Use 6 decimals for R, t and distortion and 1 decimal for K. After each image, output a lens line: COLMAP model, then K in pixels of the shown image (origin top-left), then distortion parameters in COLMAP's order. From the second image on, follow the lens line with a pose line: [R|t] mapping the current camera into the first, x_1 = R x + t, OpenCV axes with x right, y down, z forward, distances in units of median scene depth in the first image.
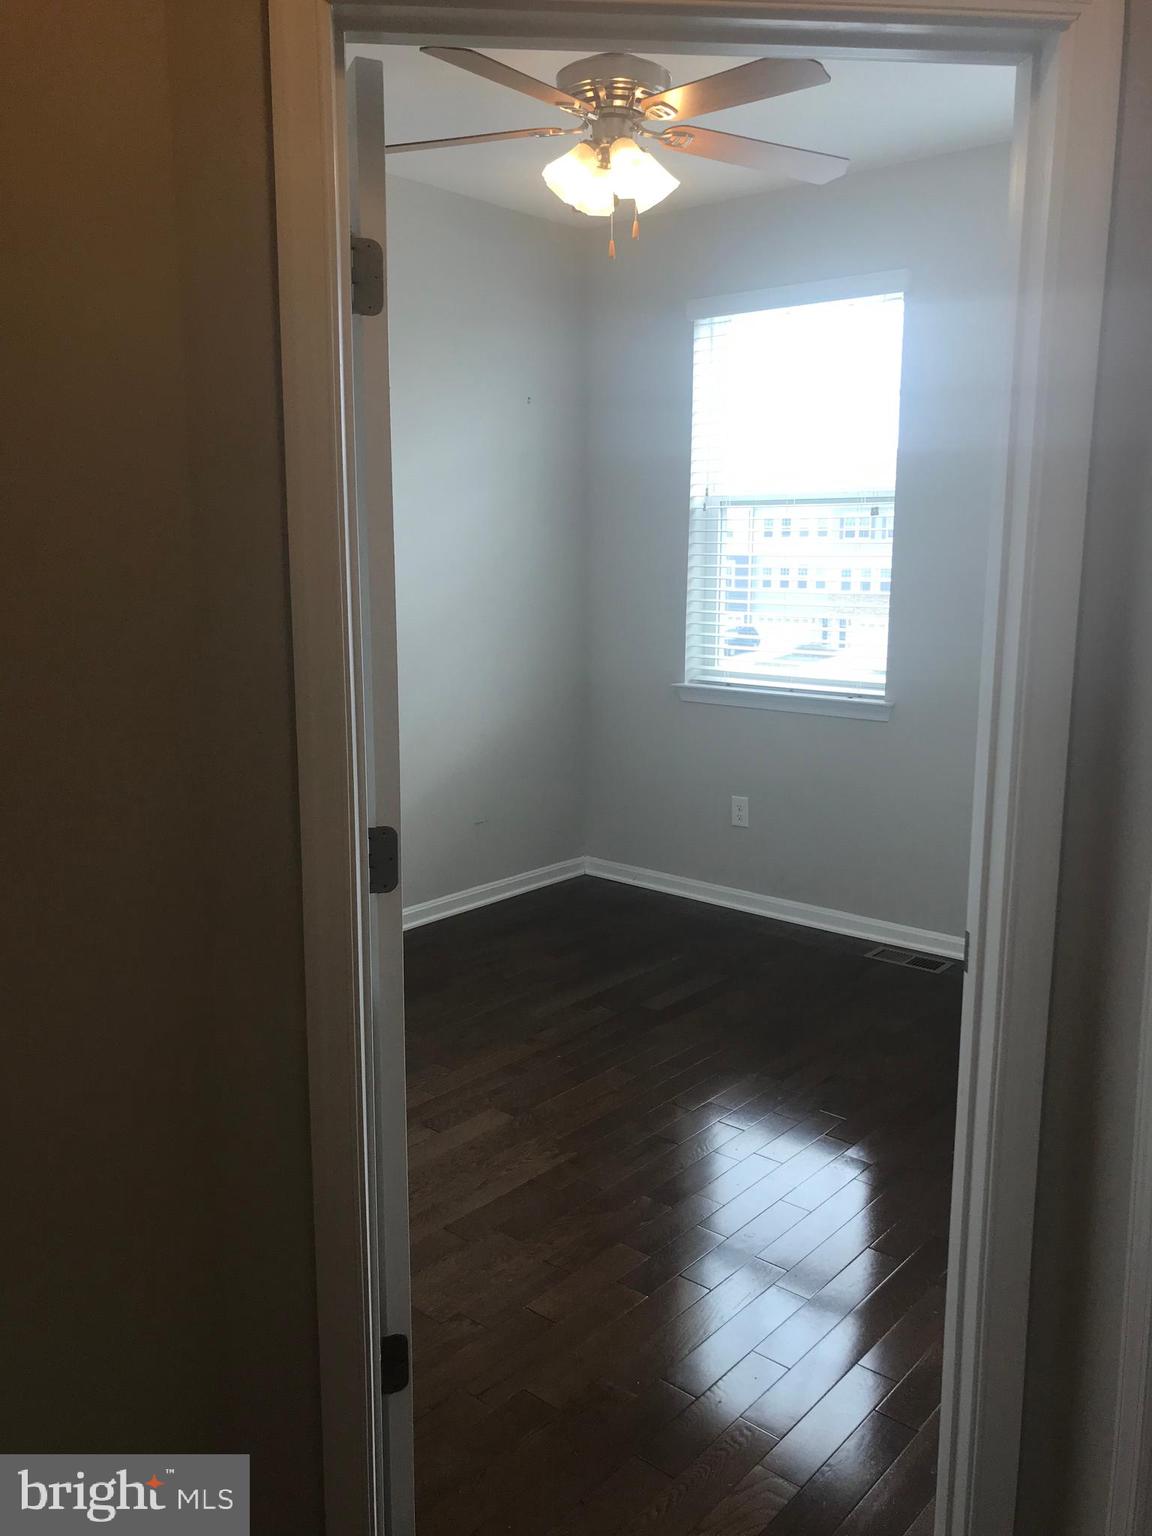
lens RADIAL K [[1252.4, 0, 562.1], [0, 1252.4, 771.8], [0, 0, 1]] dist [0.007727, -0.002165]
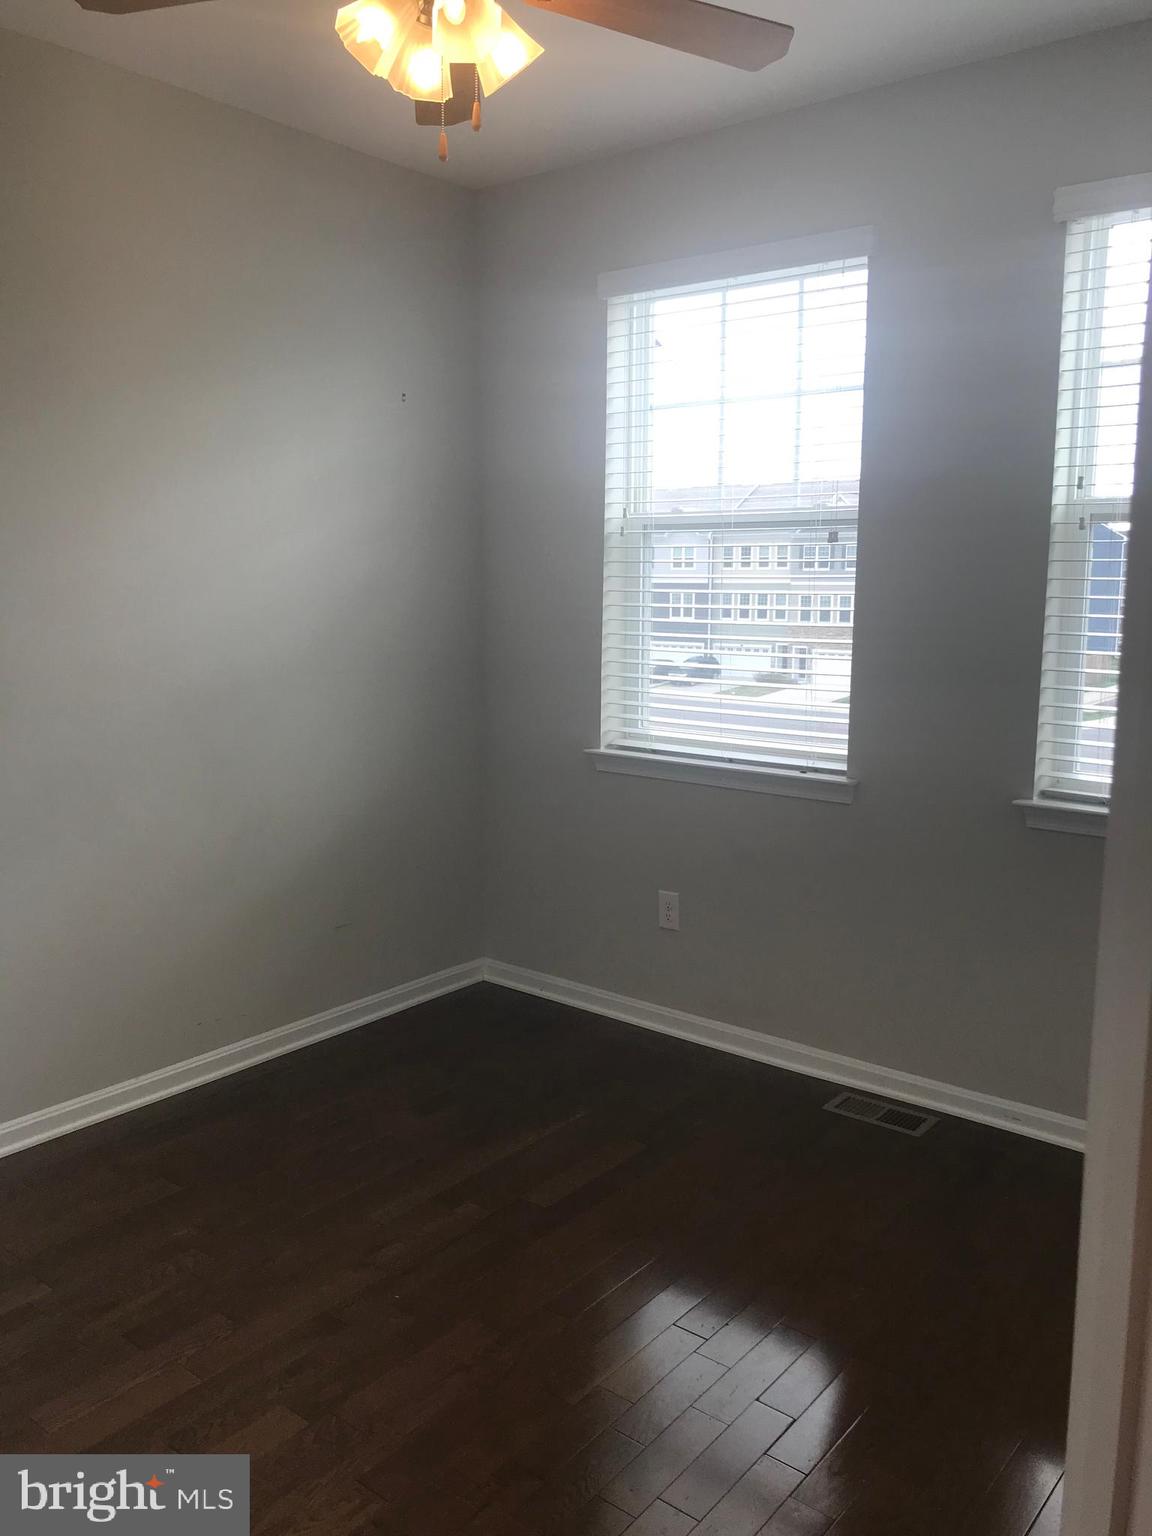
lens RADIAL K [[1243.4, 0, 576.0], [0, 1243.4, 768.0], [0, 0, 1]] dist [0.000257, -0.000986]
pose [[0.999229, -0.000010, 0.039273, 0.051498], [0.000946, 0.999716, -0.023819, -0.040263], [-0.039261, 0.023838, 0.998945, 0.205464]]
